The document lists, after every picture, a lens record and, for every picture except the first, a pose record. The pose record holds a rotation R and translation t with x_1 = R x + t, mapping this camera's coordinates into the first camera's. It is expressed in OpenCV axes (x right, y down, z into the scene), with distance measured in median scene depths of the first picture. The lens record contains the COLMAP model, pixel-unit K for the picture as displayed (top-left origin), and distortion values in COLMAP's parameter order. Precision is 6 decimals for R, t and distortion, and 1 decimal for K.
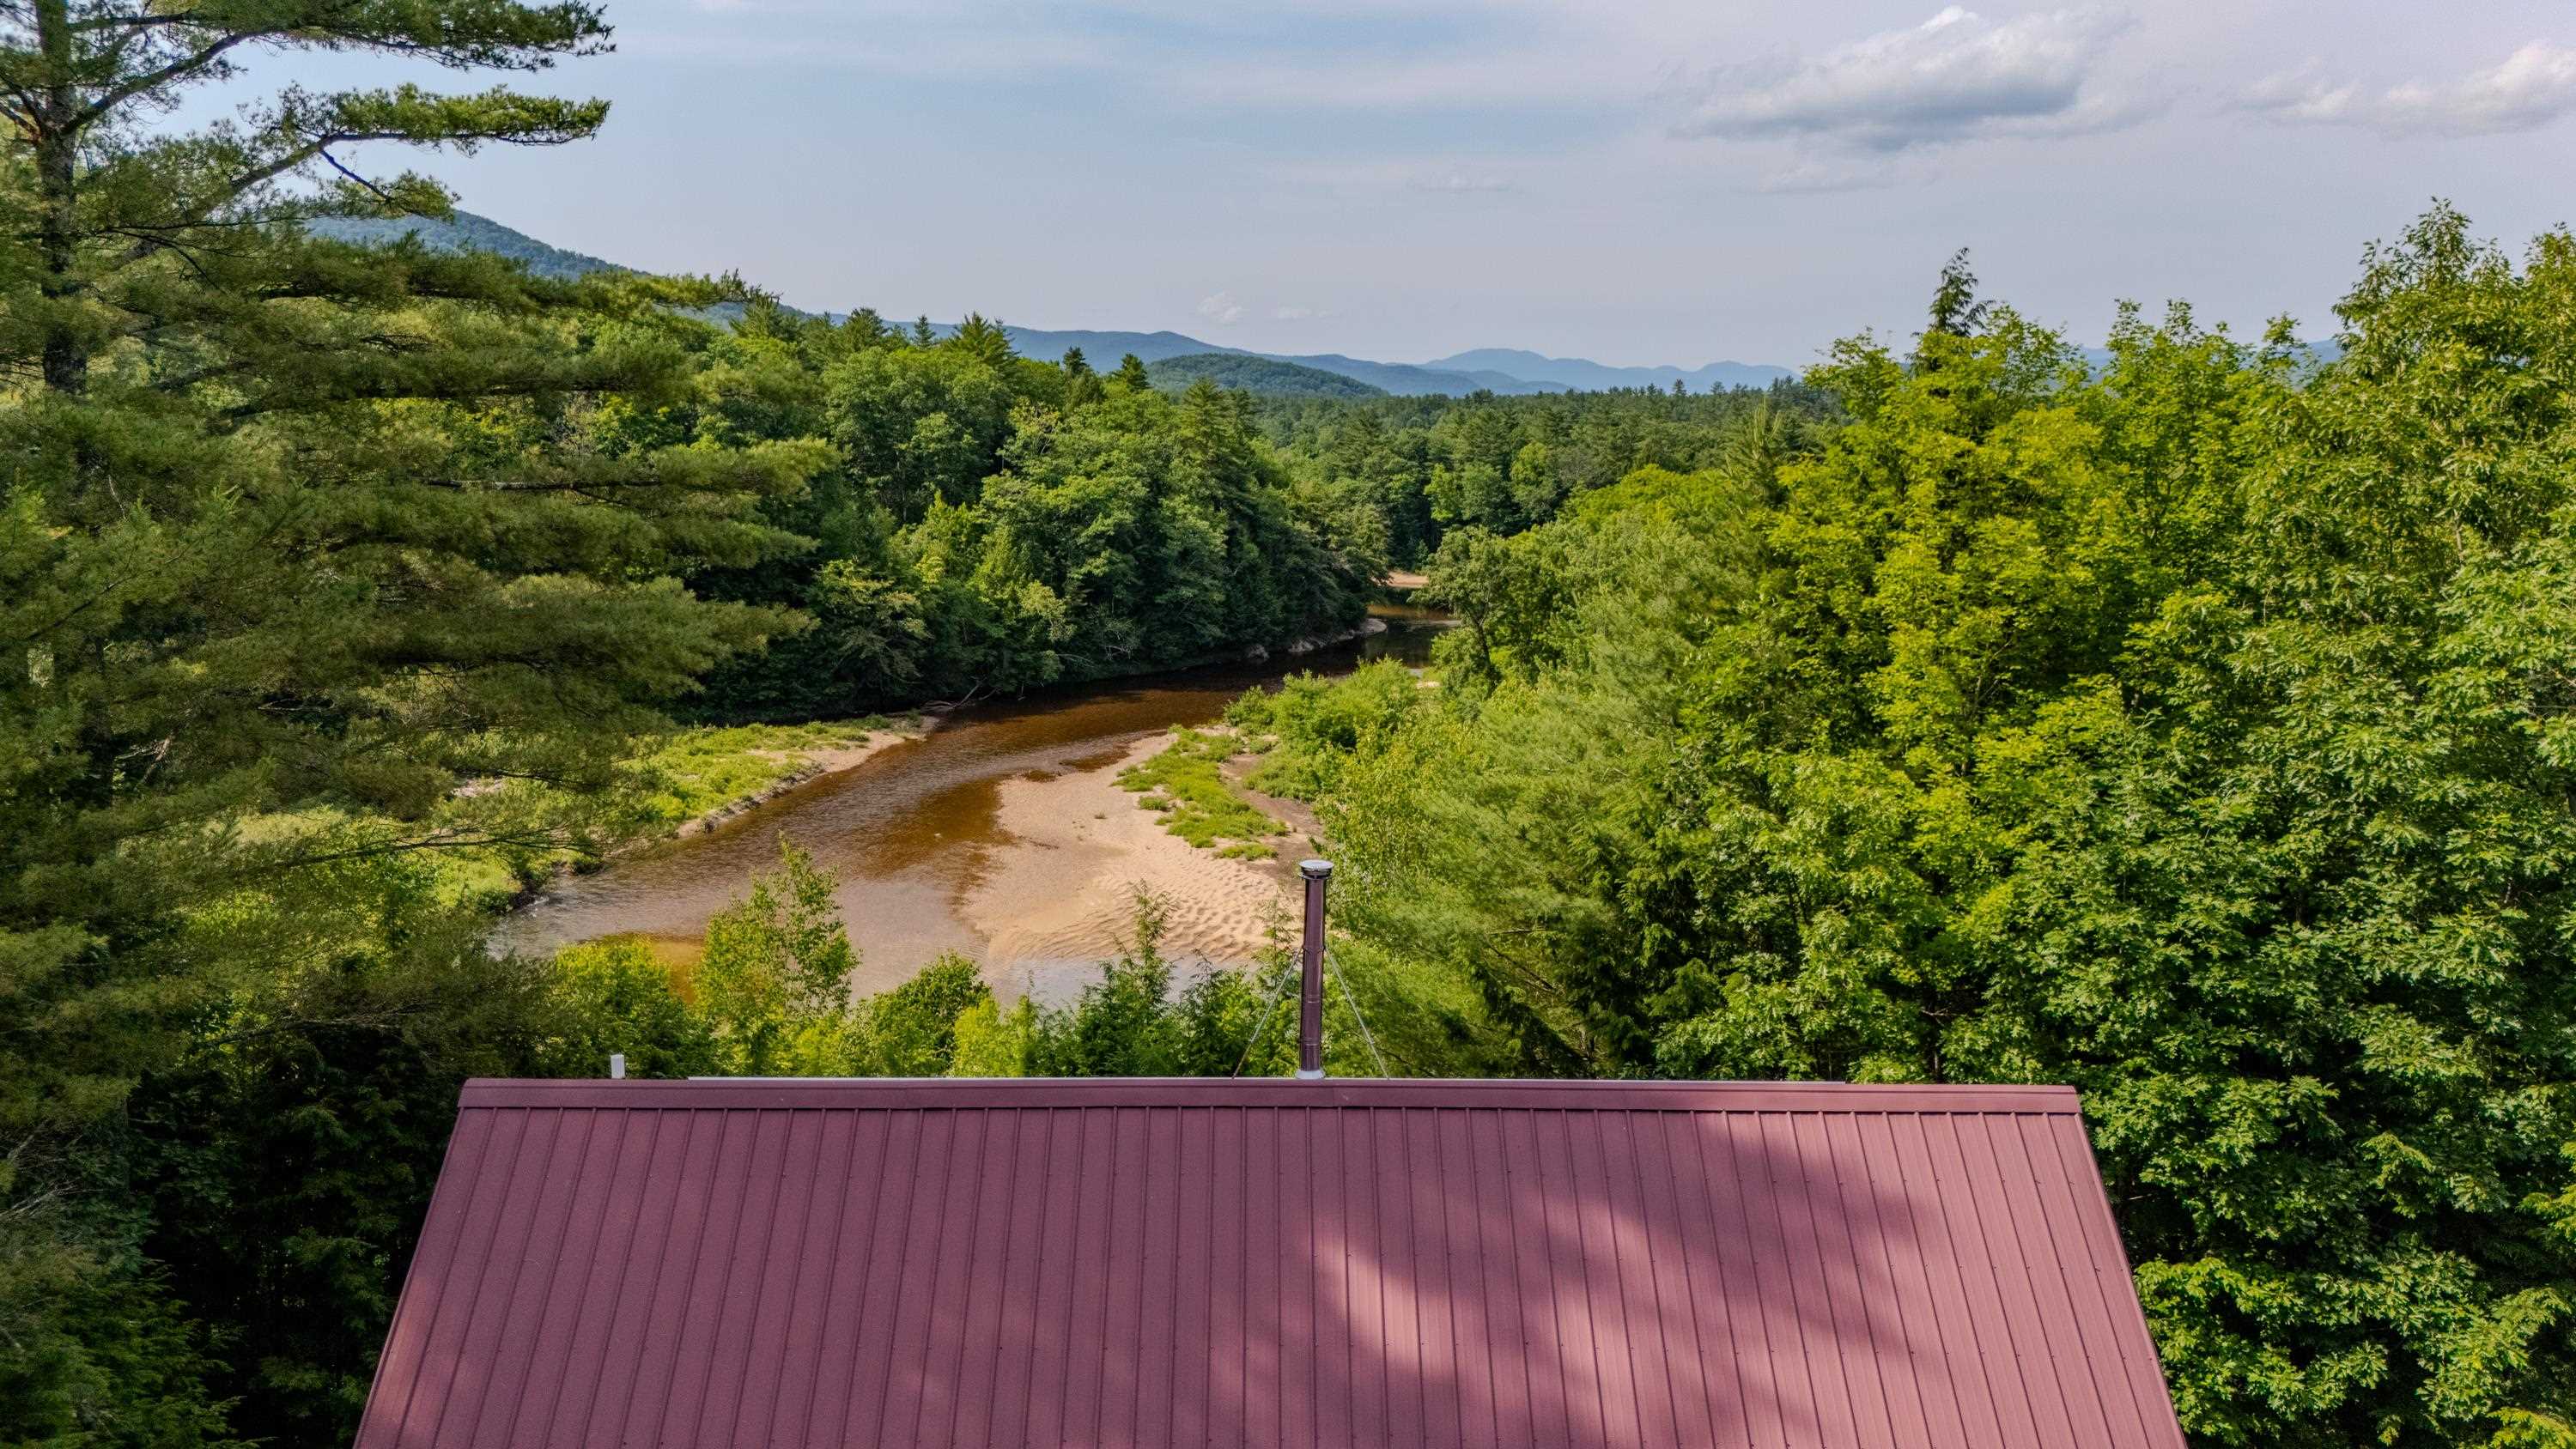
lens RADIAL K [[1905.3, 0, 1239.5], [0, 1905.3, 714.2], [0, 0, 1]] dist [-0.008317, -0.010115]
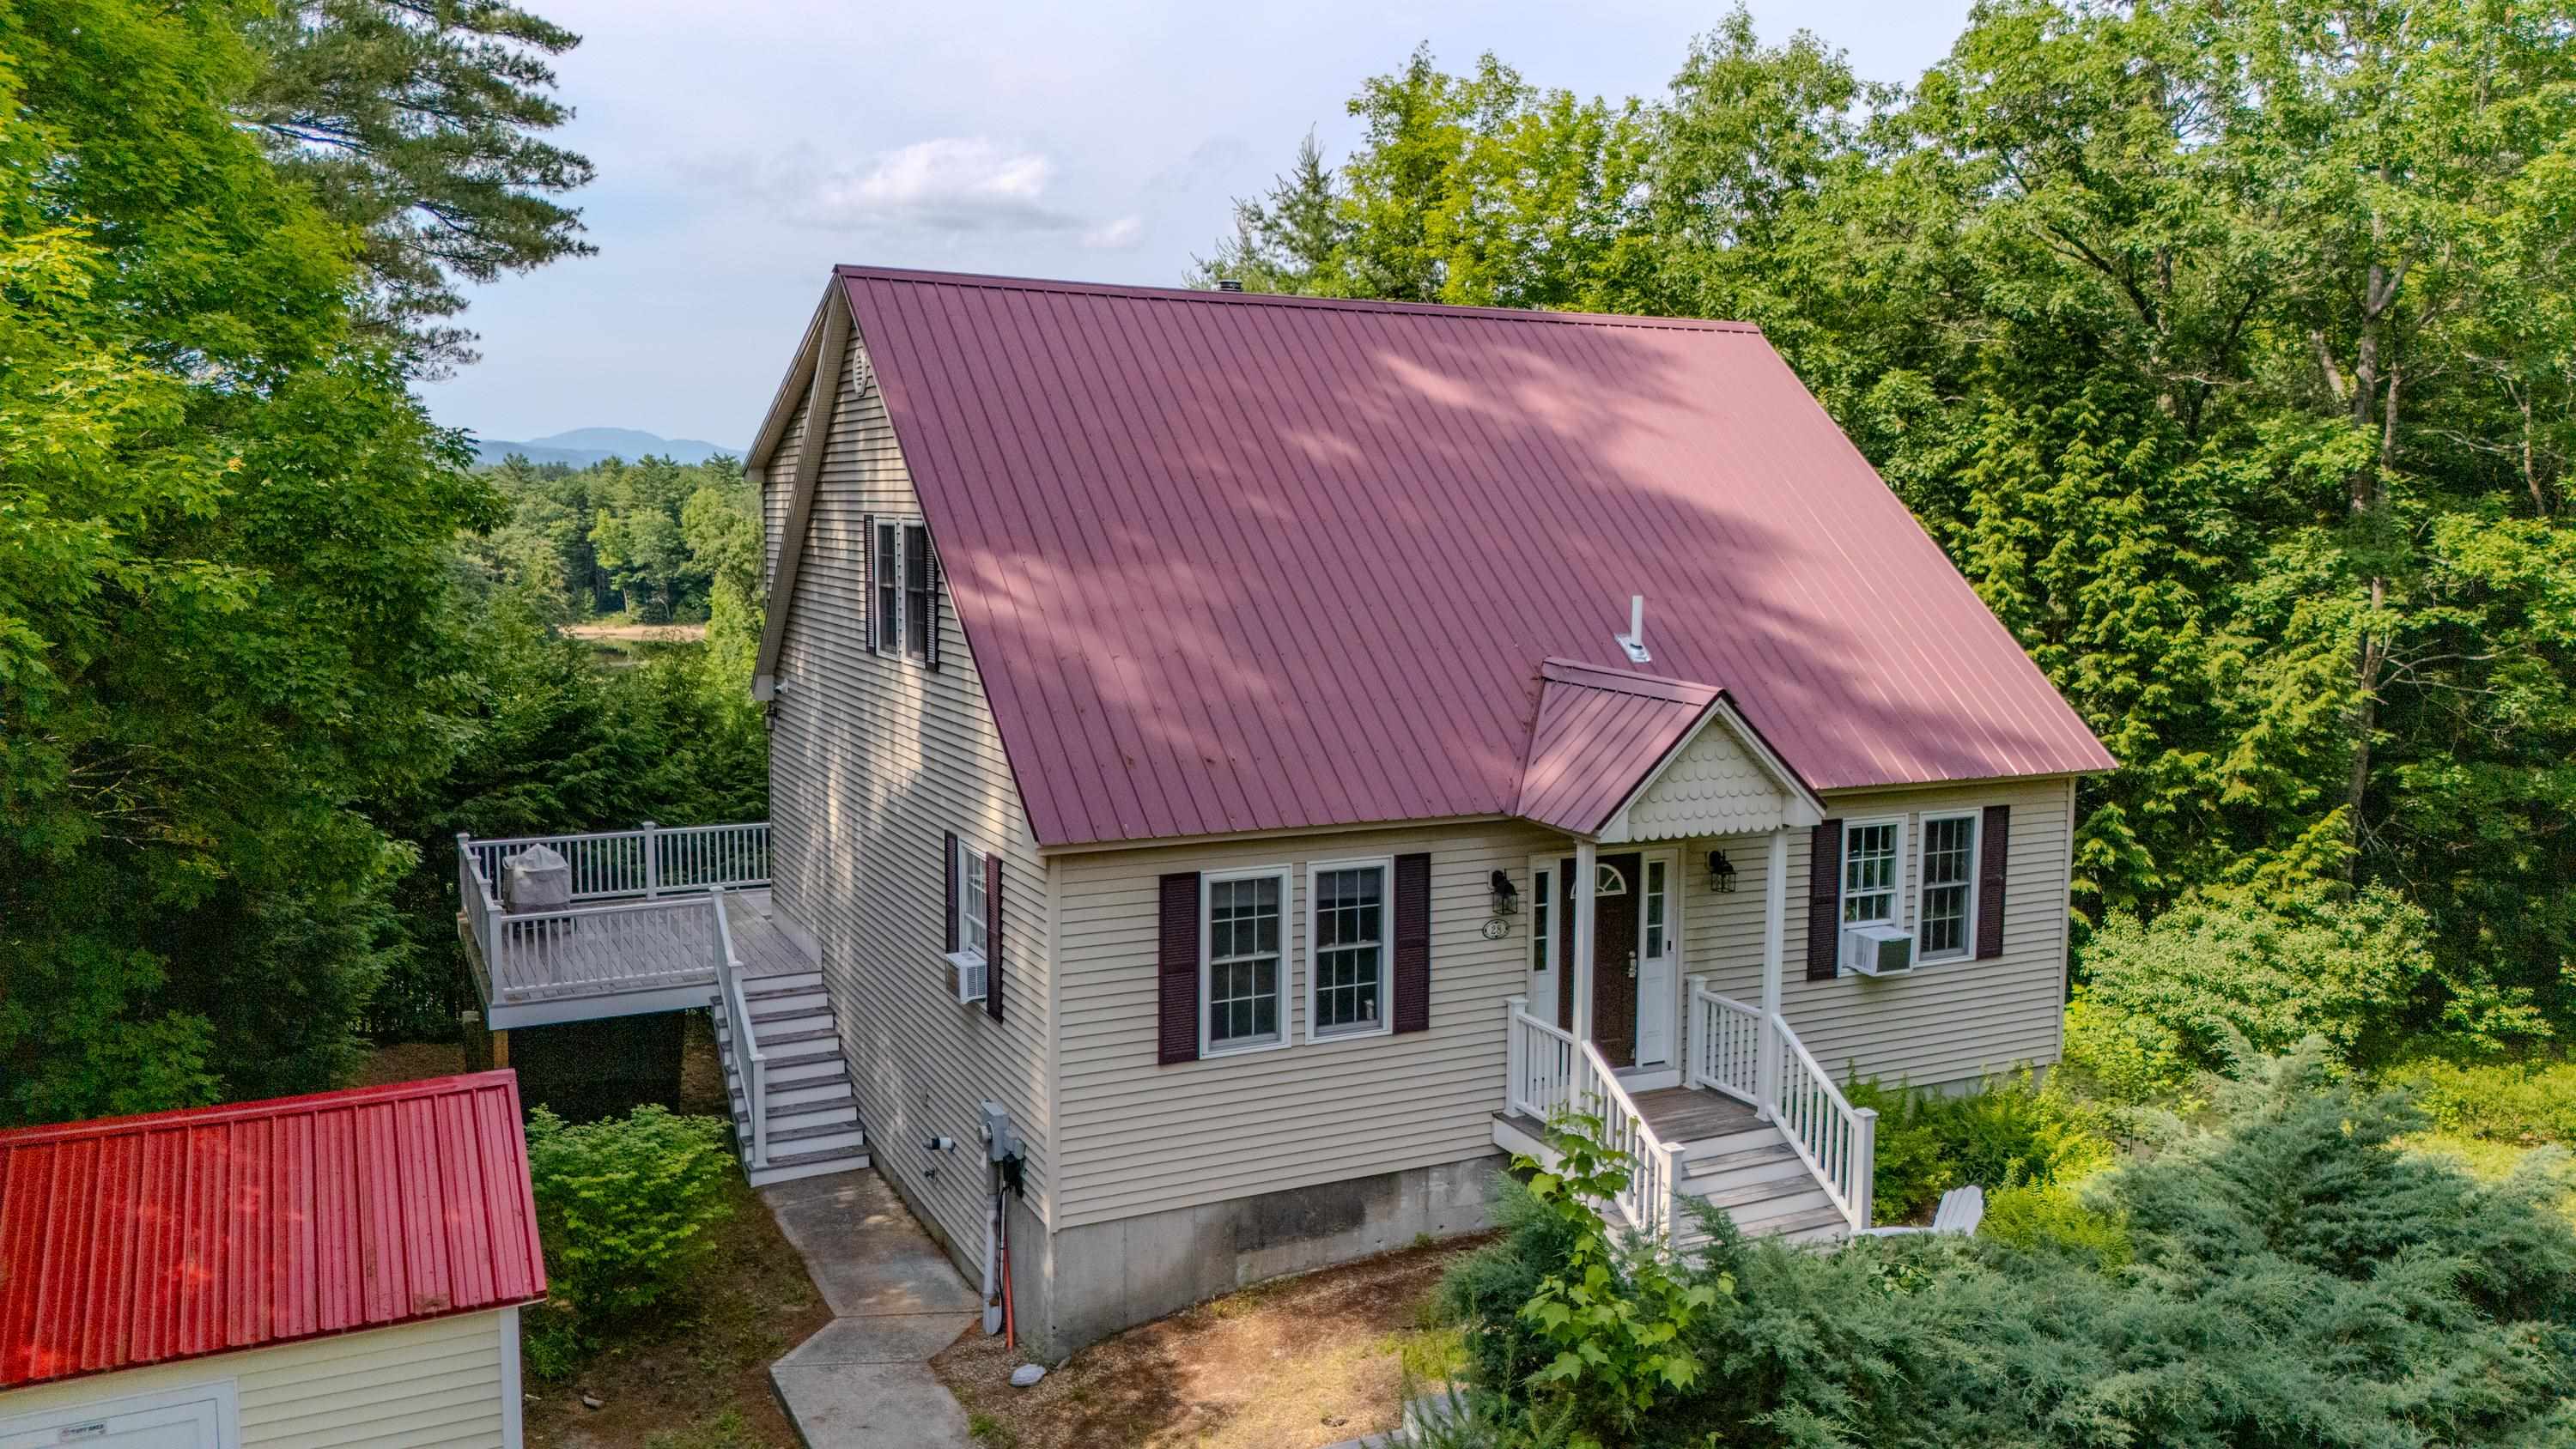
lens RADIAL K [[1883.3, 0, 1279.1], [0, 1883.3, 722.8], [0, 0, 1]] dist [0.078544, -0.085095]
pose [[0.892959, -0.048440, 0.447523, -0.430166], [0.064864, 0.997664, -0.021436, 0.327511], [-0.445440, 0.048170, 0.894015, -0.204246]]
